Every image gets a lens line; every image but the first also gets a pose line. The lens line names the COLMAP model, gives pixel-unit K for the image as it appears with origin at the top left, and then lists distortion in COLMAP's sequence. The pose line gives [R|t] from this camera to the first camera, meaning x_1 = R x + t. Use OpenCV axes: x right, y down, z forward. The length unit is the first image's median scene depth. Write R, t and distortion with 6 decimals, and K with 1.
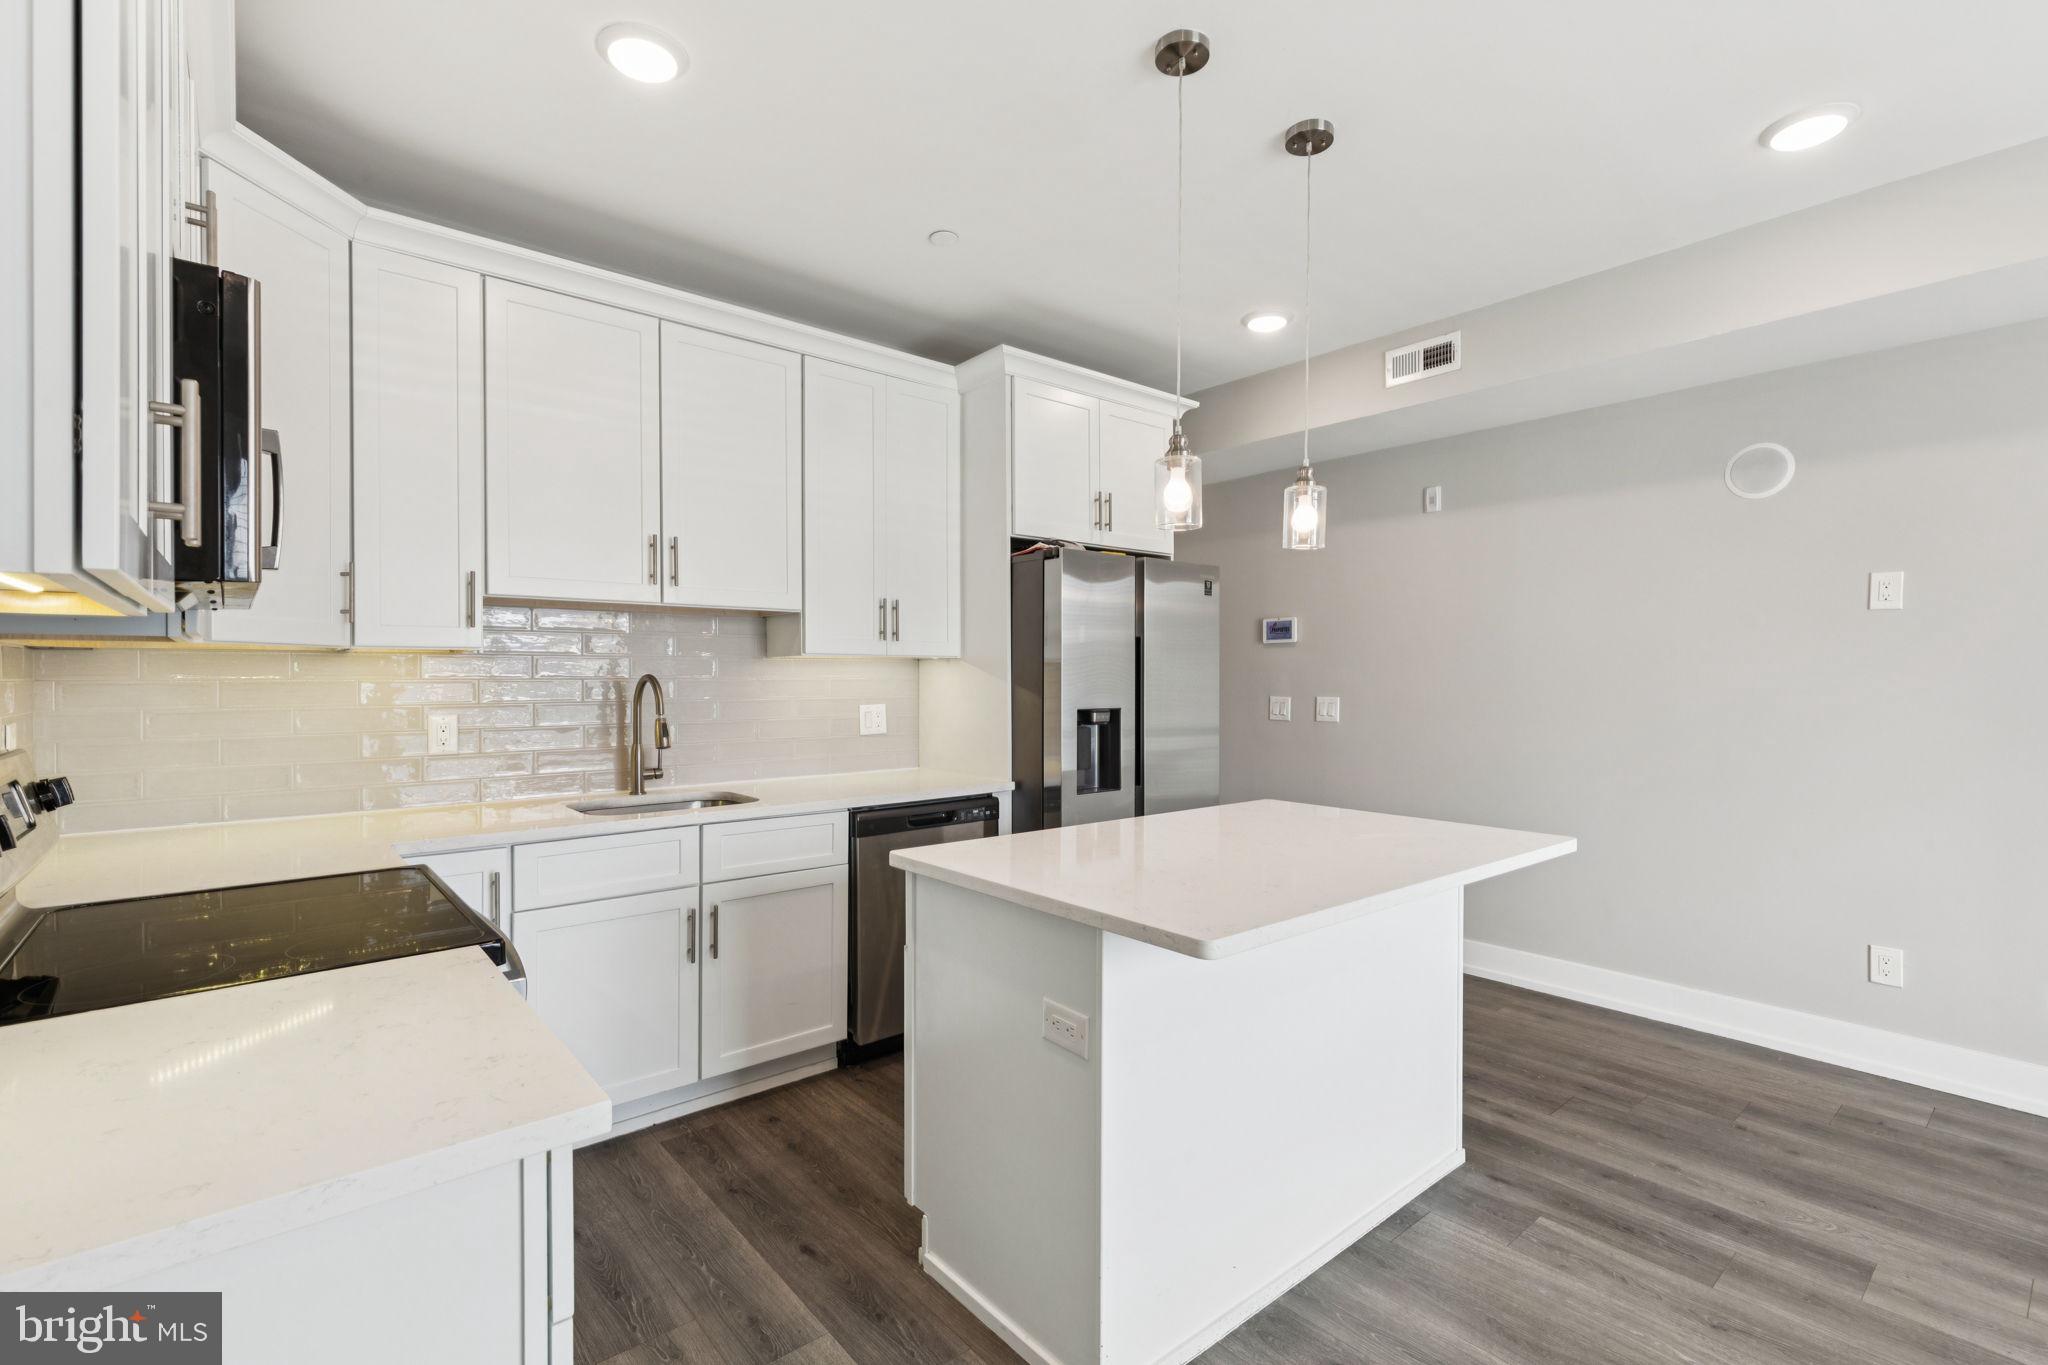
lens RADIAL K [[928.5, 0, 1027.5], [0, 928.5, 676.3], [0, 0, 1]] dist [0.001348, 0.002462]
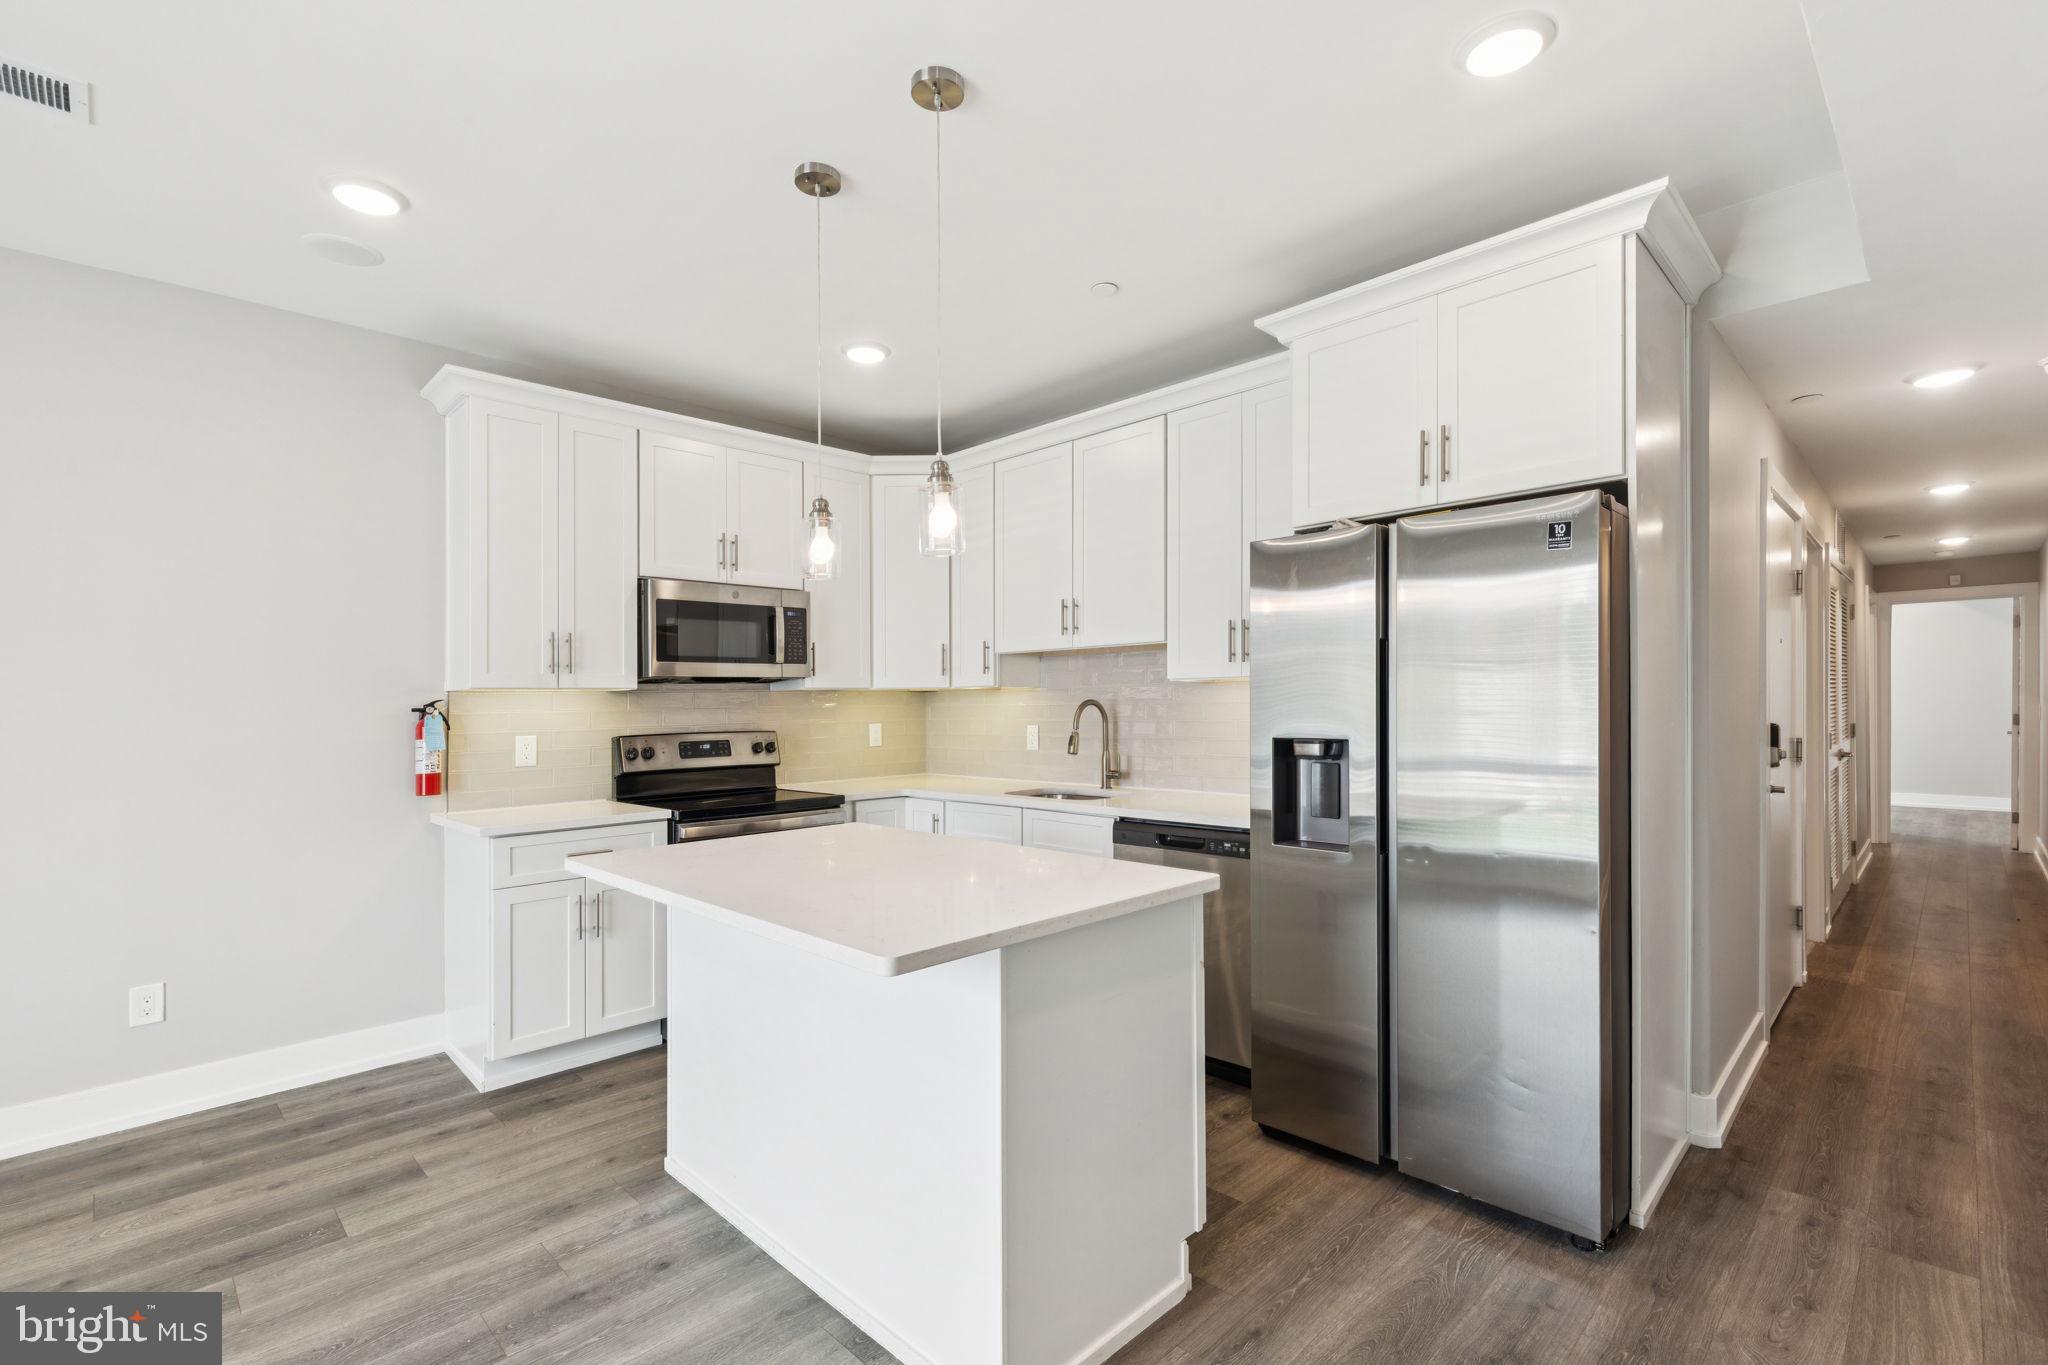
lens RADIAL K [[928.5, 0, 1039.6], [0, 928.5, 696.0], [0, 0, 1]] dist [0.001348, 0.002462]
pose [[0.087396, -0.011295, -0.996110, 1.004520], [0.014522, 0.999844, -0.010063, 0.005520], [0.996068, -0.013587, 0.087546, 0.870069]]
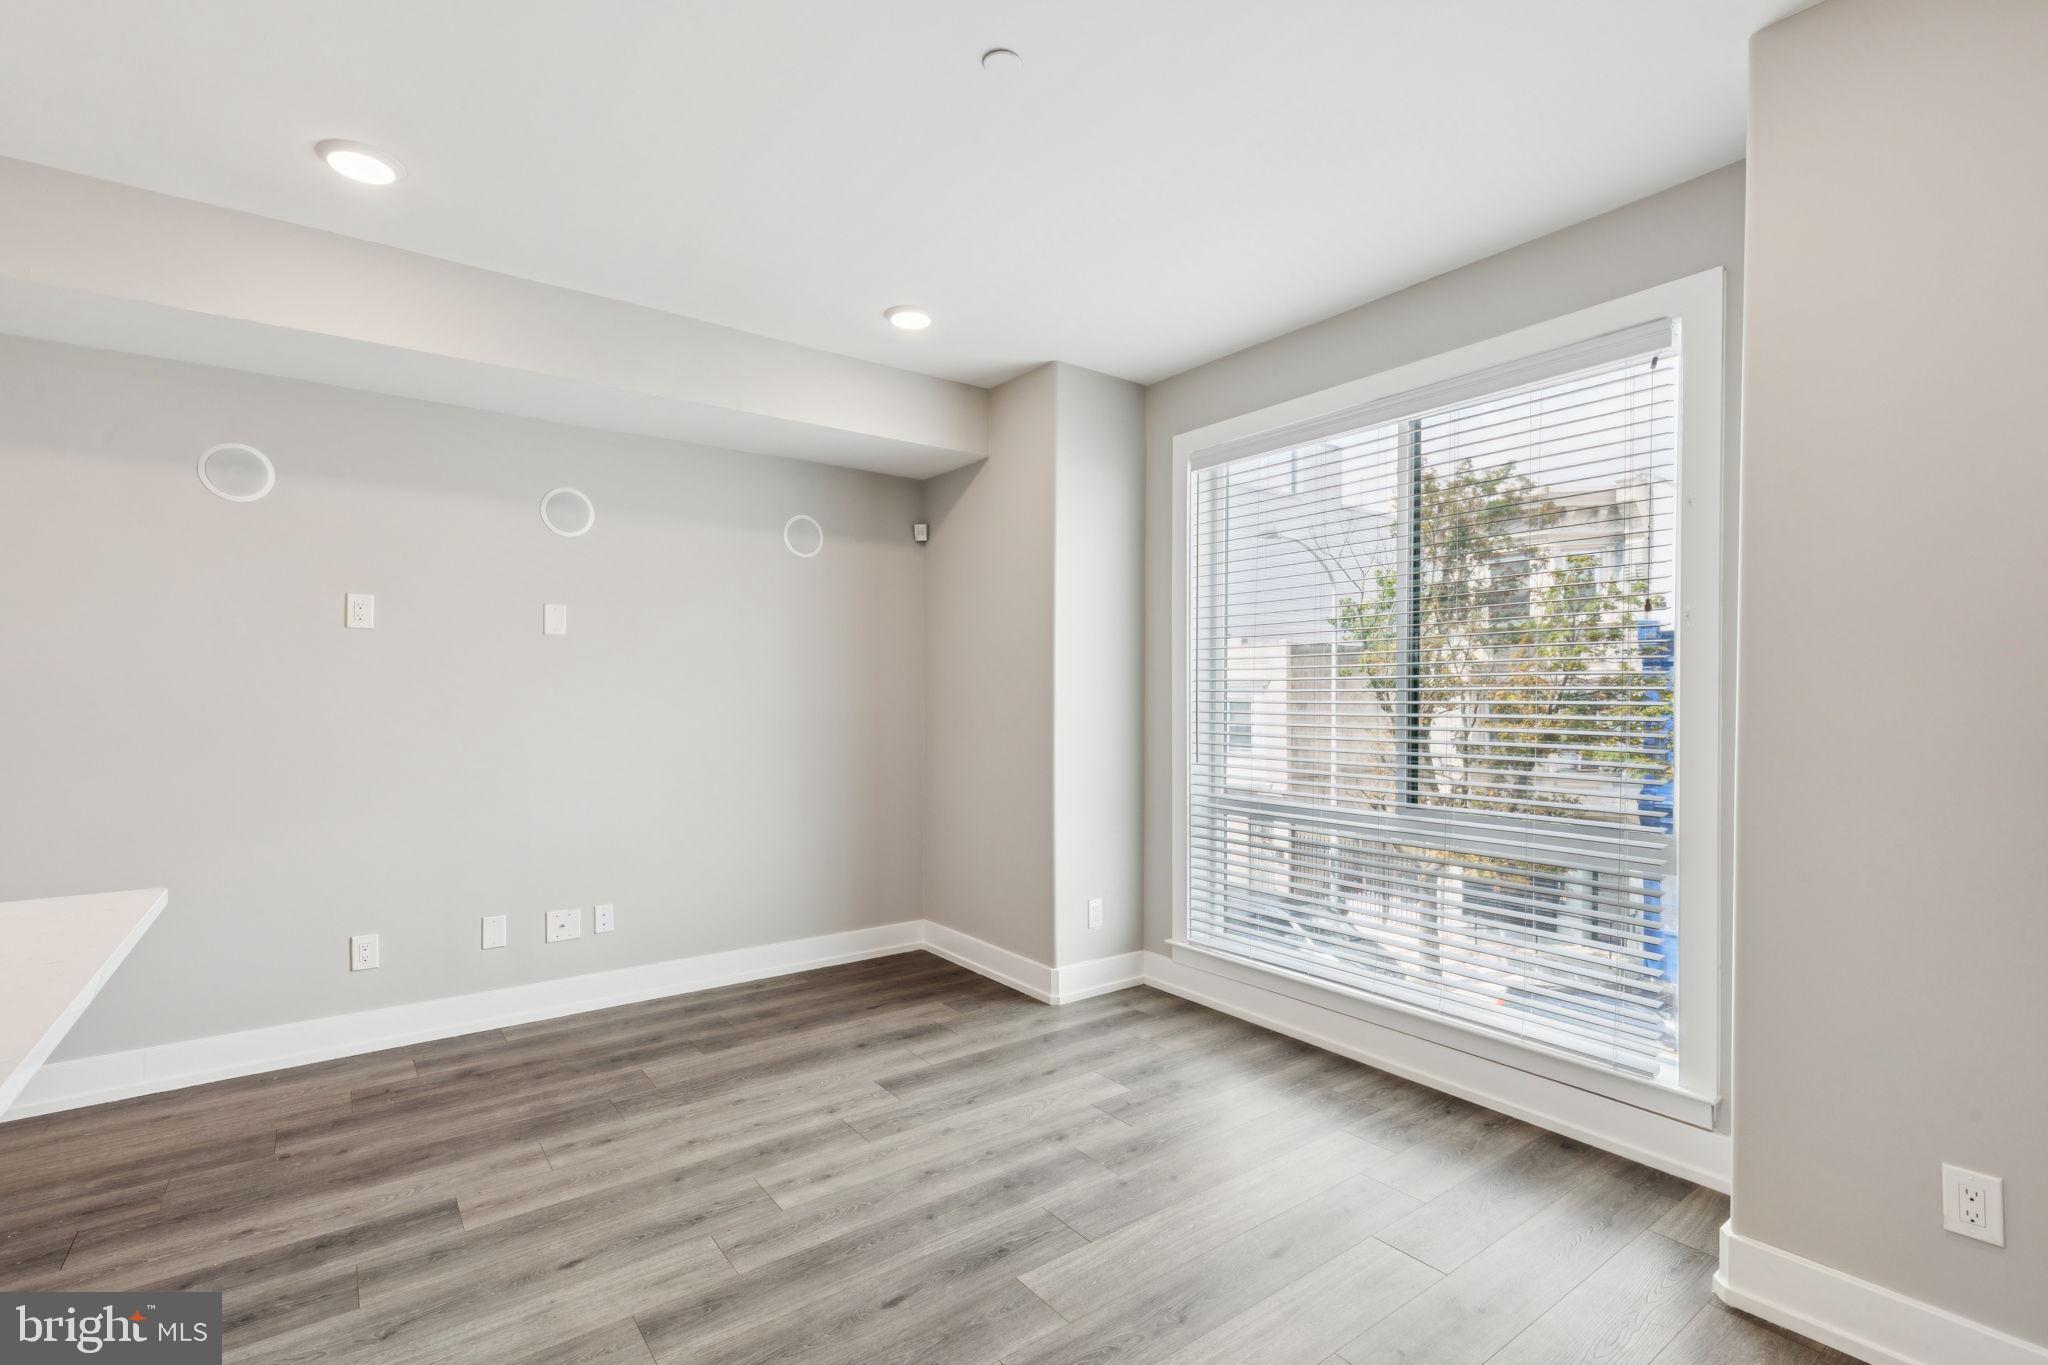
lens RADIAL K [[928.5, 0, 1039.9], [0, 928.5, 707.8], [0, 0, 1]] dist [0.001348, 0.002462]
pose [[0.053908, -0.018920, 0.998367, -0.143022], [-0.001503, 0.999818, 0.019029, -0.000967], [-0.998545, -0.002526, 0.053869, 0.160246]]
